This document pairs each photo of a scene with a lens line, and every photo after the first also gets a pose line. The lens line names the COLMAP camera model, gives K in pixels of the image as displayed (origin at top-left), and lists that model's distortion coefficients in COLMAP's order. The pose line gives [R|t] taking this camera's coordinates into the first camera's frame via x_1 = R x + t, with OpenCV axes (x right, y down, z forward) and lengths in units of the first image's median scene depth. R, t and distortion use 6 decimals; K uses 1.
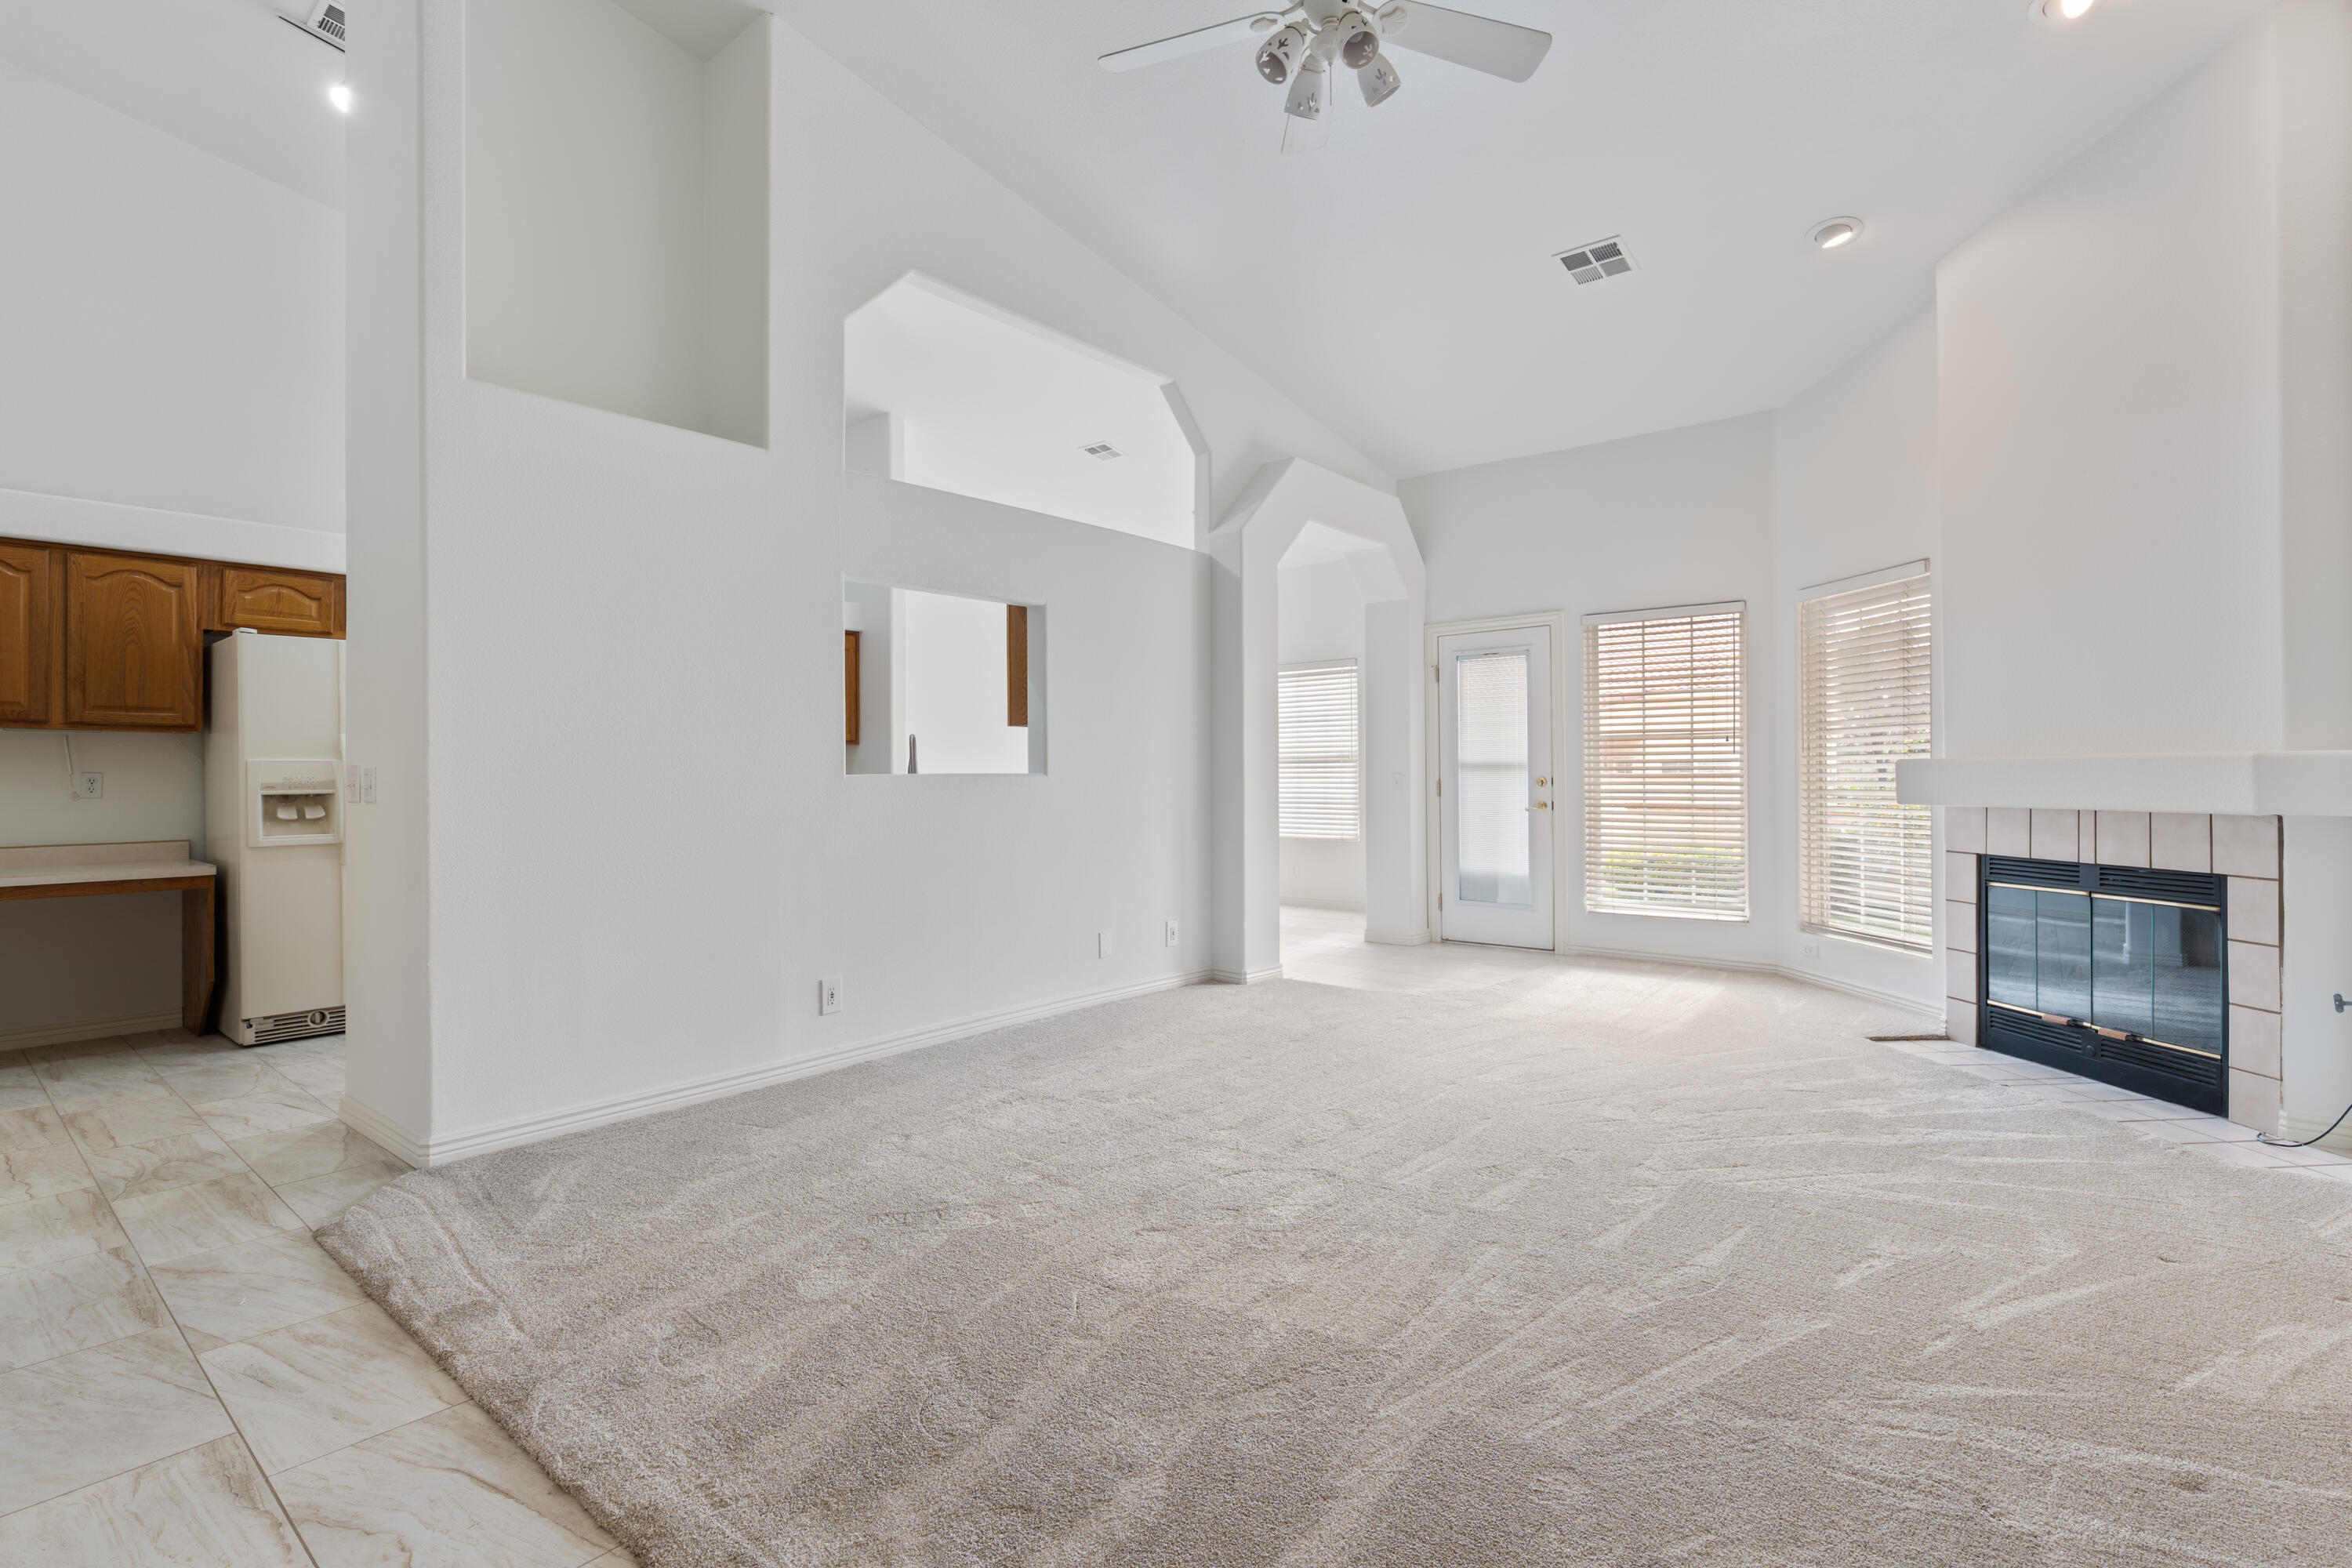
lens RADIAL K [[1092.1, 0, 1169.5], [0, 1092.1, 776.6], [0, 0, 1]] dist [0.002644, -0.000967]
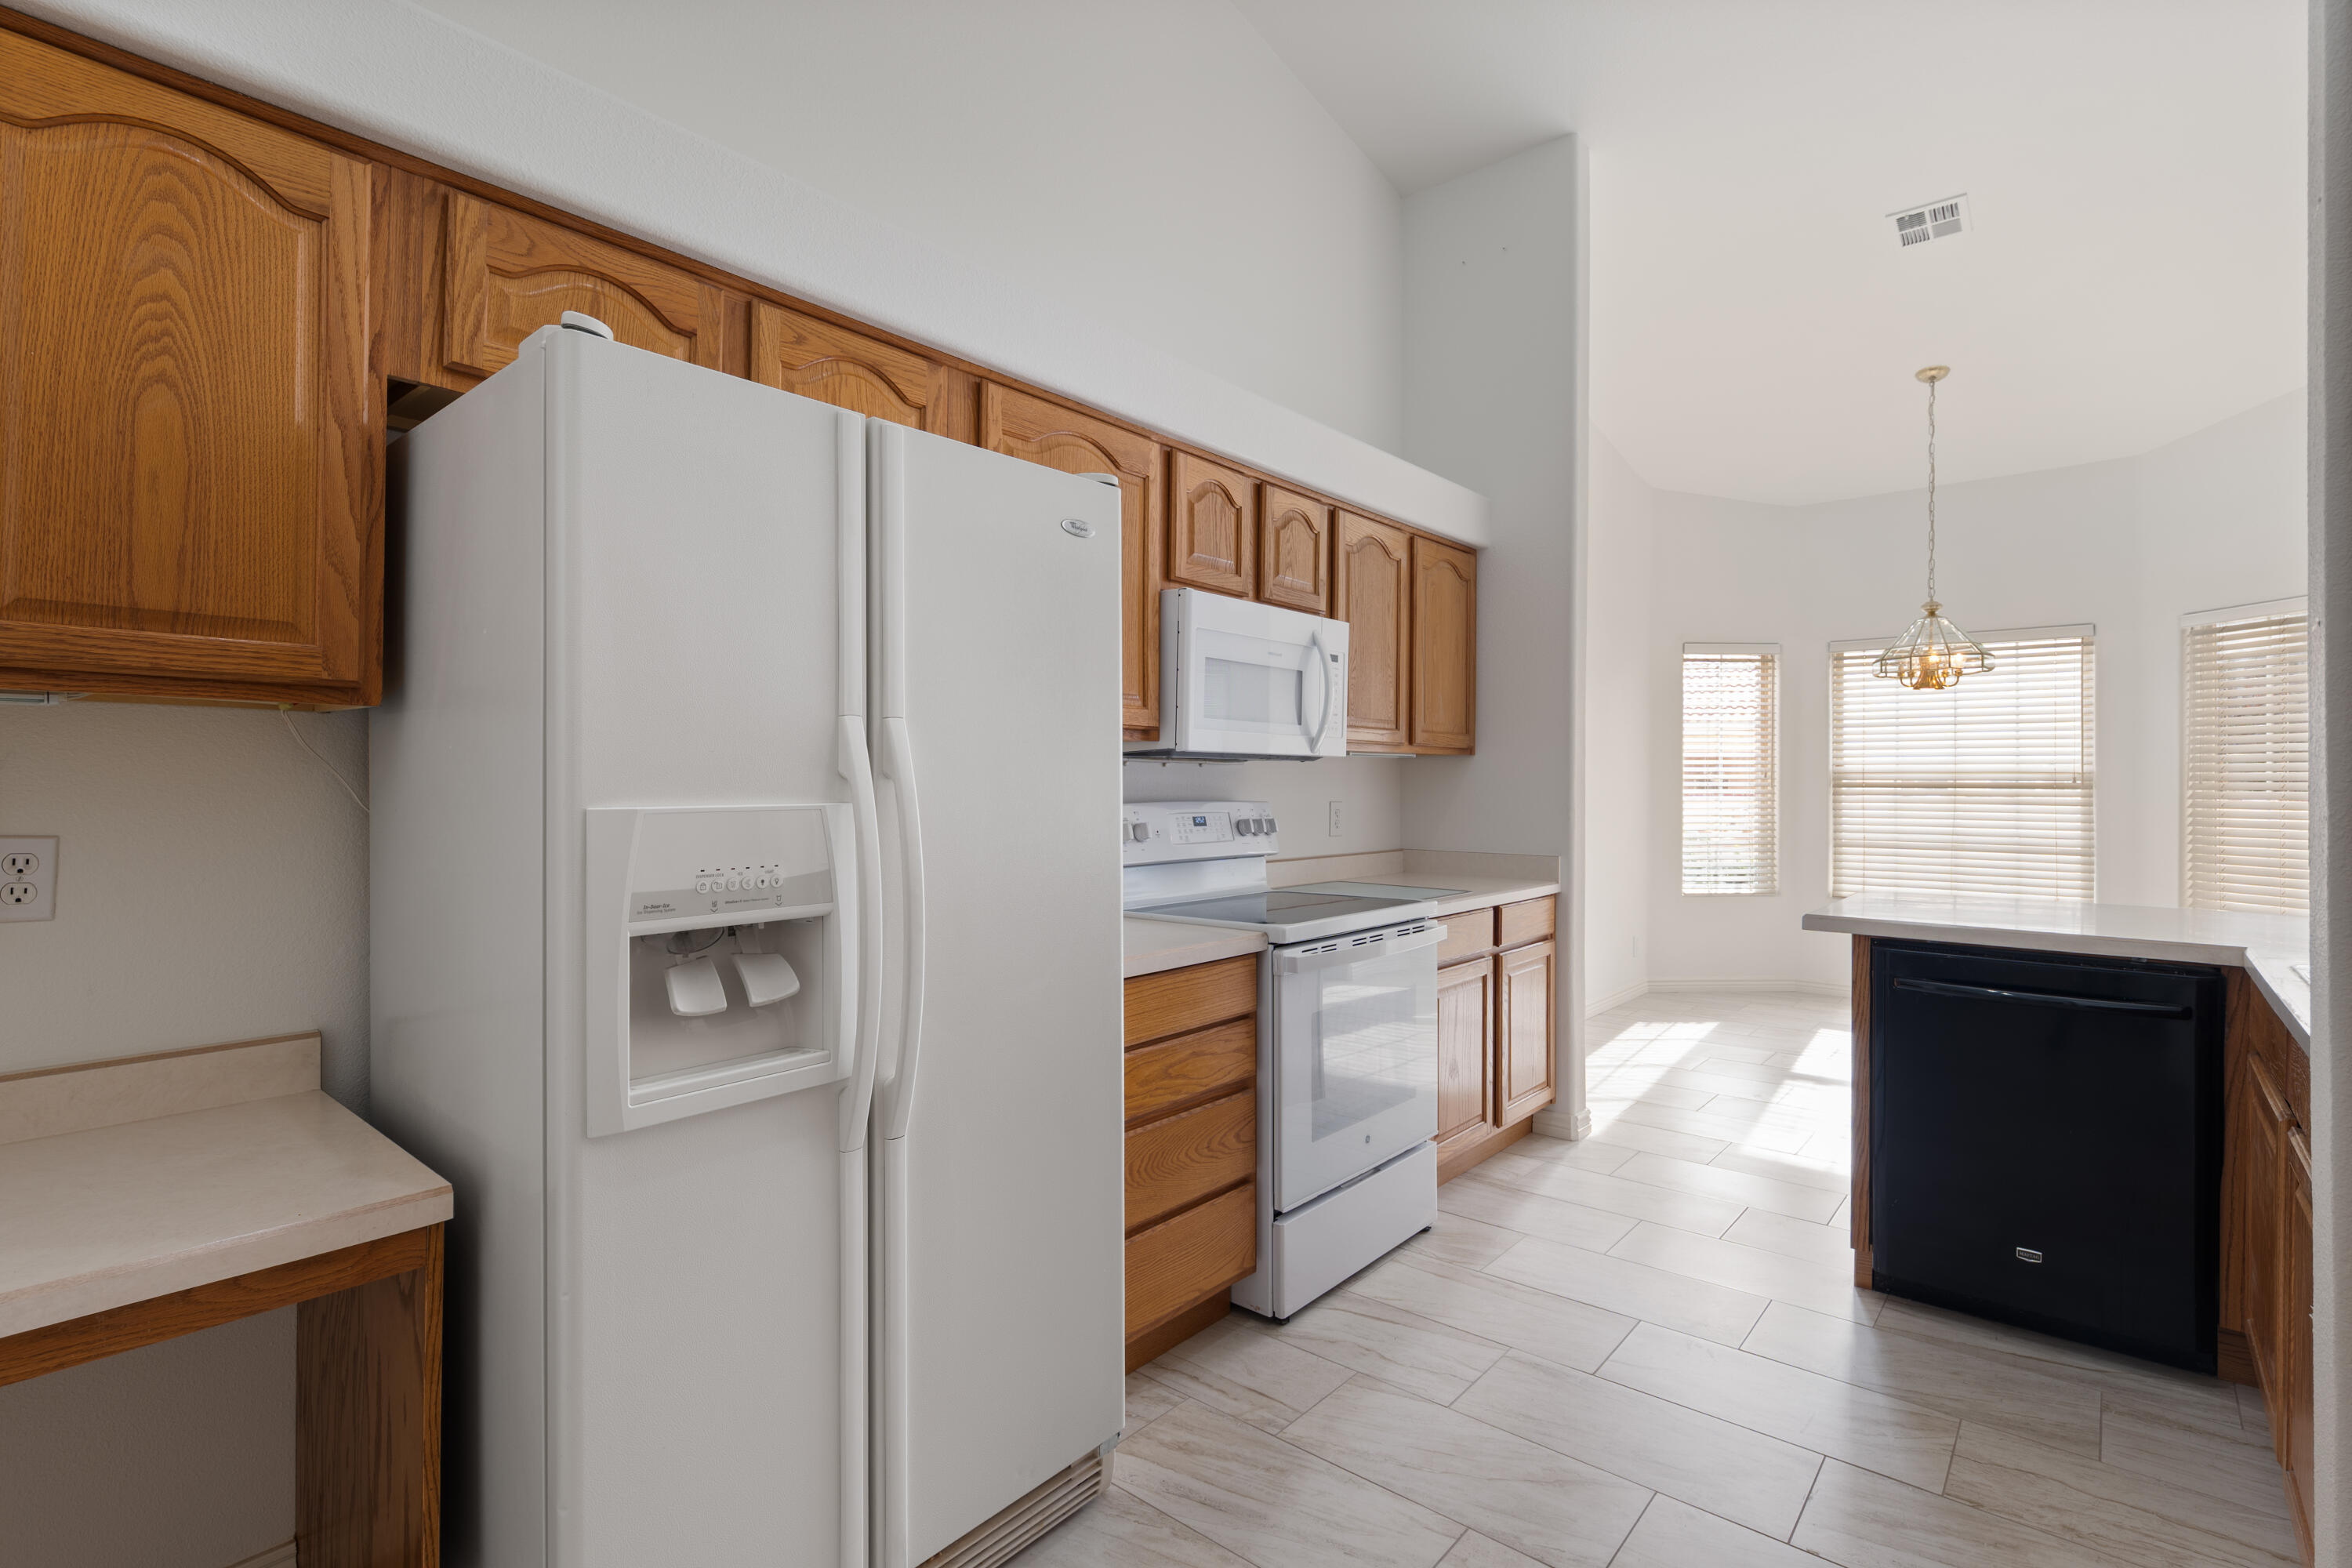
lens RADIAL K [[1092.1, 0, 1170.5], [0, 1092.1, 775.4], [0, 0, 1]] dist [0.002644, -0.000967]
pose [[0.999959, 0.007968, -0.004411, -0.691591], [-0.008000, 0.999941, -0.007393, -0.022161], [0.004352, 0.007428, 0.999963, 0.725858]]
